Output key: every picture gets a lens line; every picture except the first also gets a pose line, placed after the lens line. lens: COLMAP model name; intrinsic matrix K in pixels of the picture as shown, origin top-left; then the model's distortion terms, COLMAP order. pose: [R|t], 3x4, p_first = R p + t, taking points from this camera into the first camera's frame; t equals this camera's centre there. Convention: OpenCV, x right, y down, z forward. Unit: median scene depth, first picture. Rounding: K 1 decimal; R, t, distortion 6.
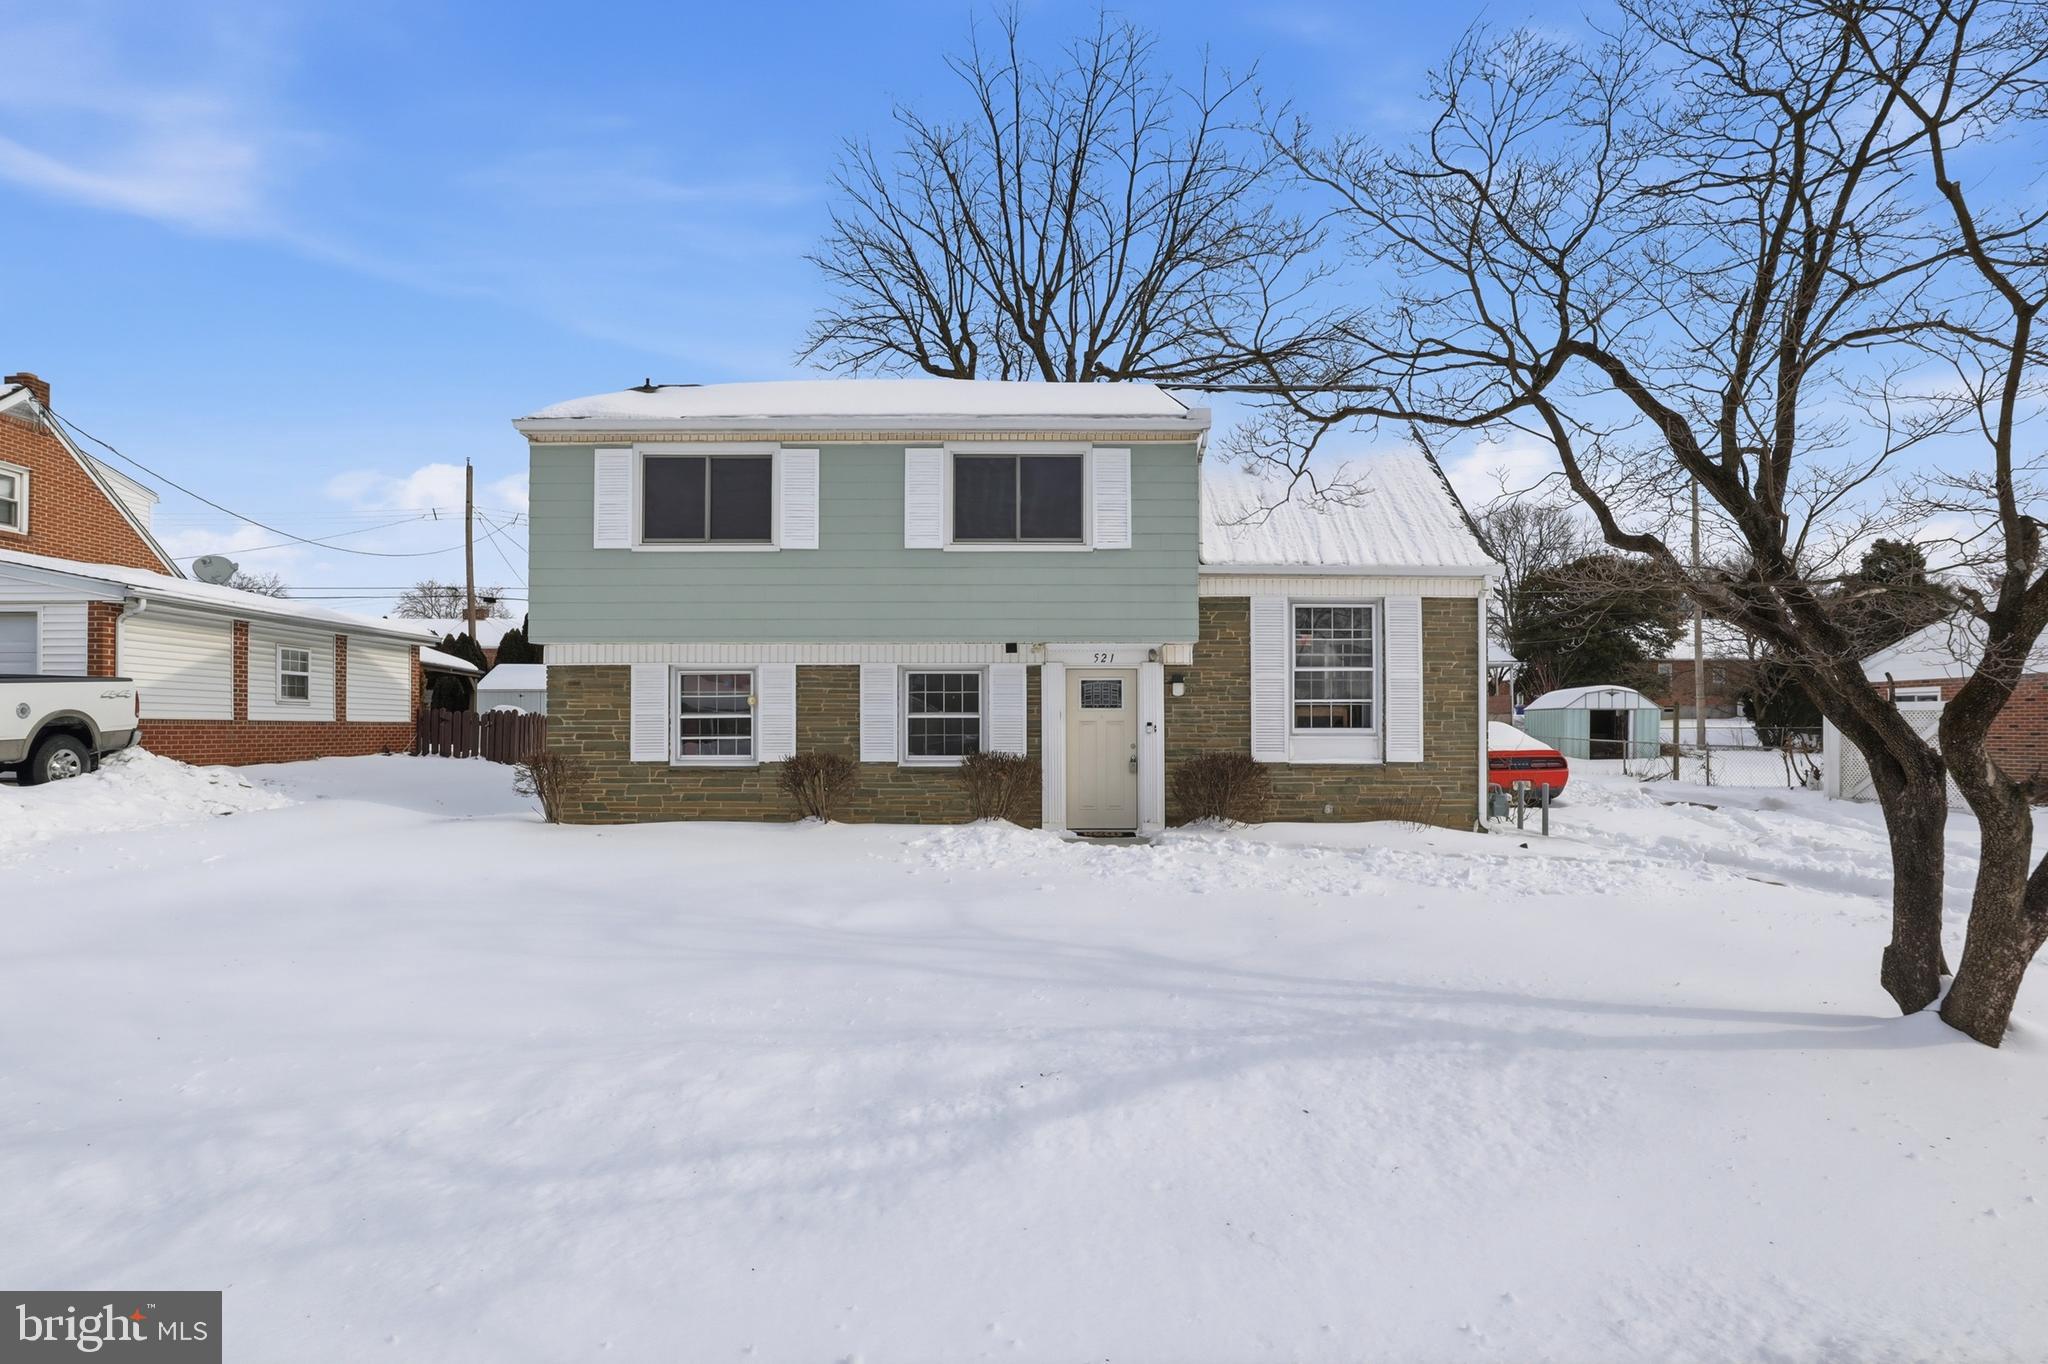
lens RADIAL K [[1057.9, 0, 1012.1], [0, 1057.9, 717.5], [0, 0, 1]] dist [-0.026277, 0.001106]
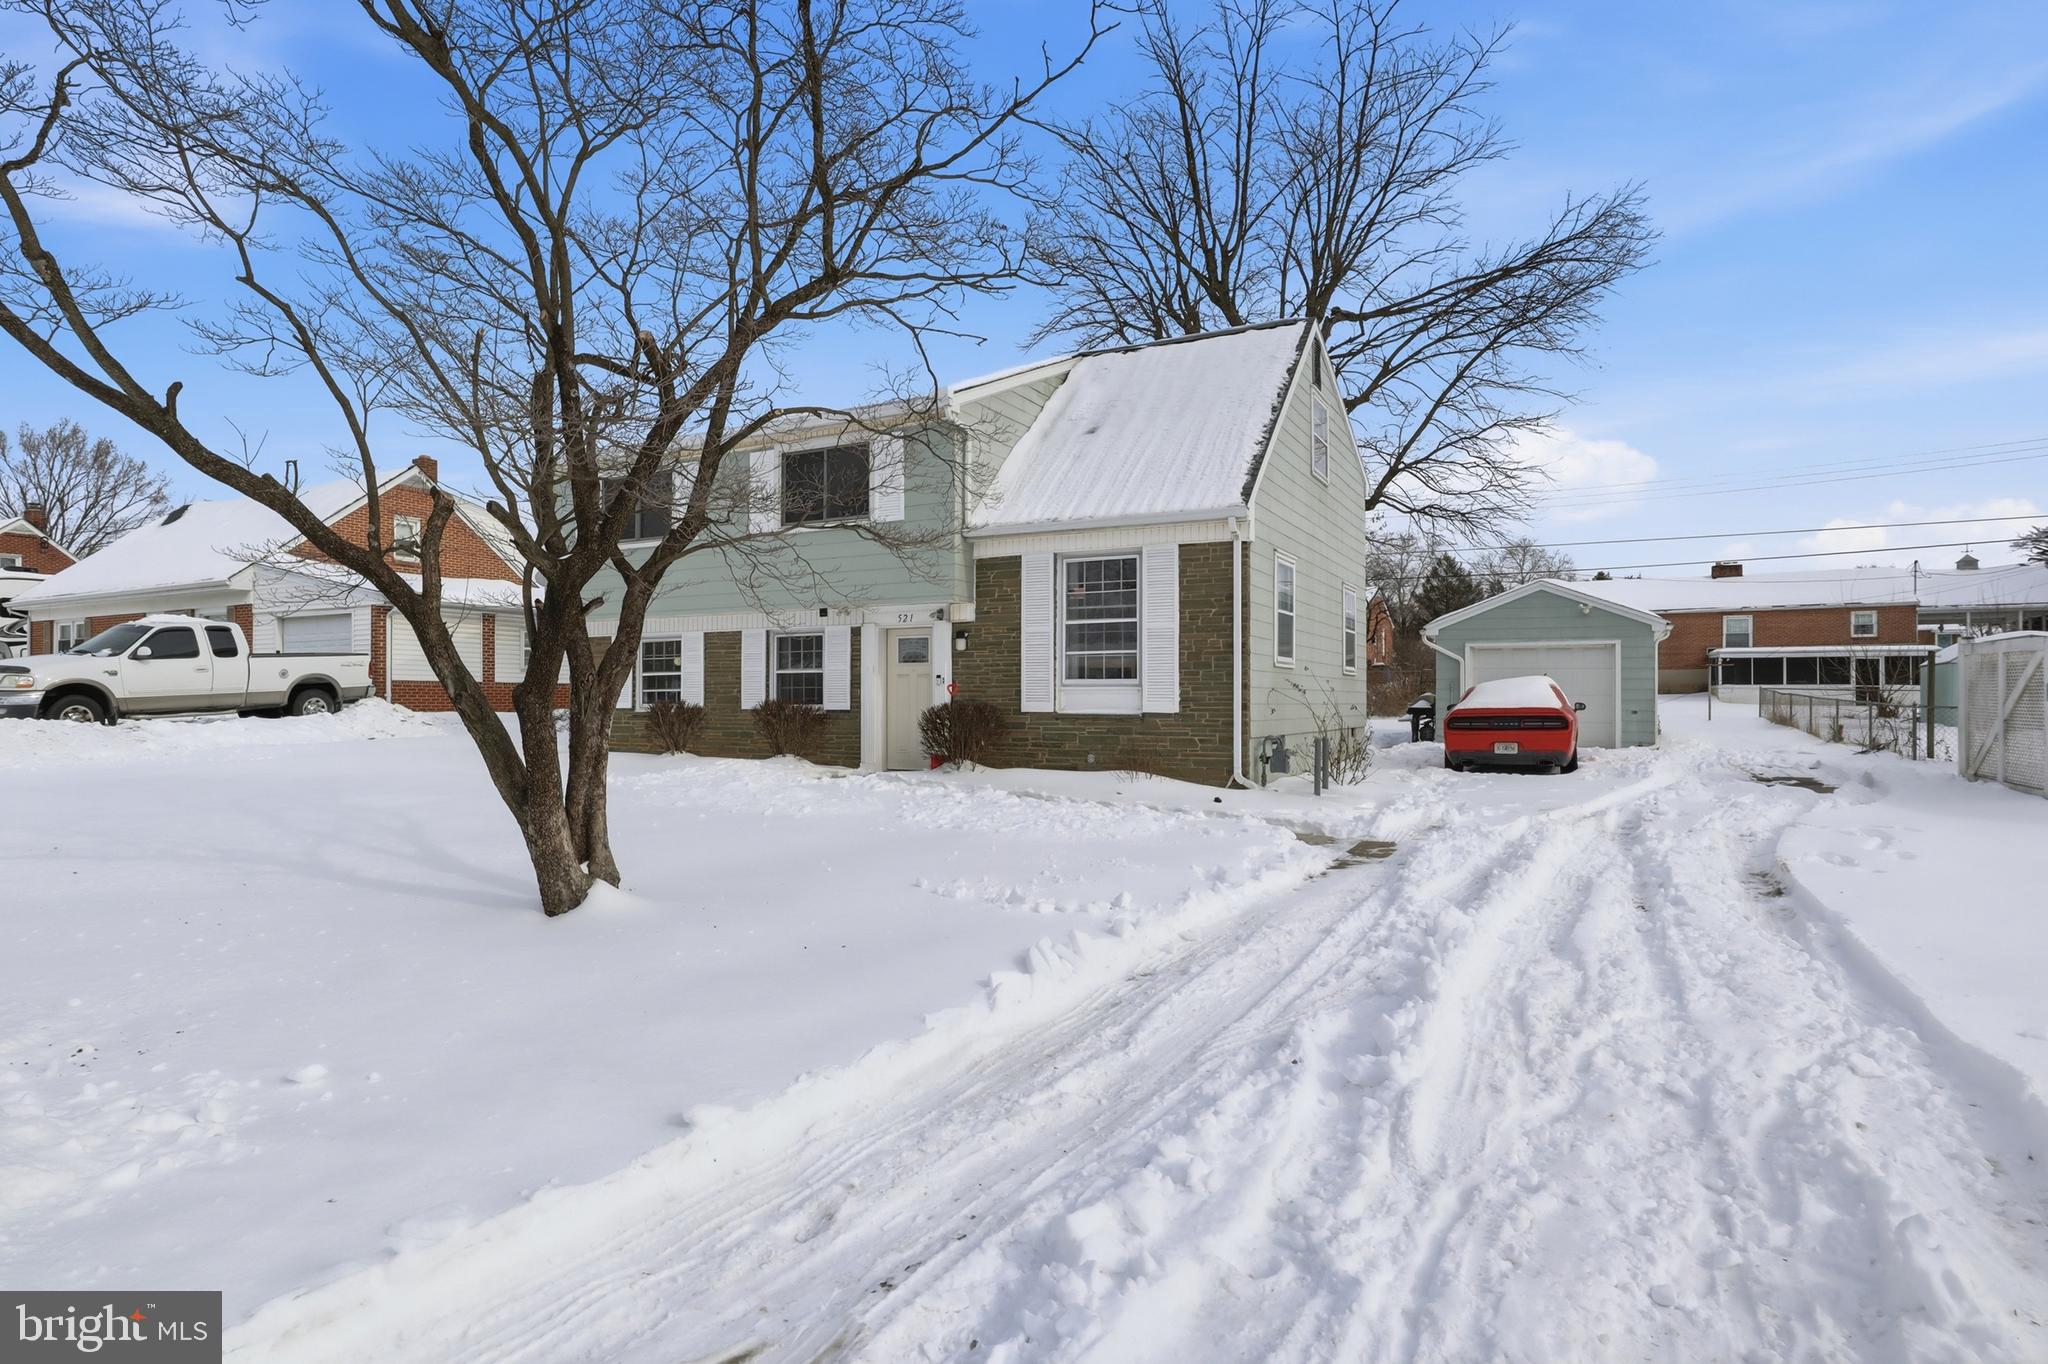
lens RADIAL K [[1057.9, 0, 1019.8], [0, 1057.9, 680.6], [0, 0, 1]] dist [-0.026277, 0.001106]
pose [[0.882199, -0.007888, -0.470810, 0.722724], [0.005576, 0.999965, -0.006305, 0.017673], [0.470843, 0.002937, 0.882212, 0.066185]]
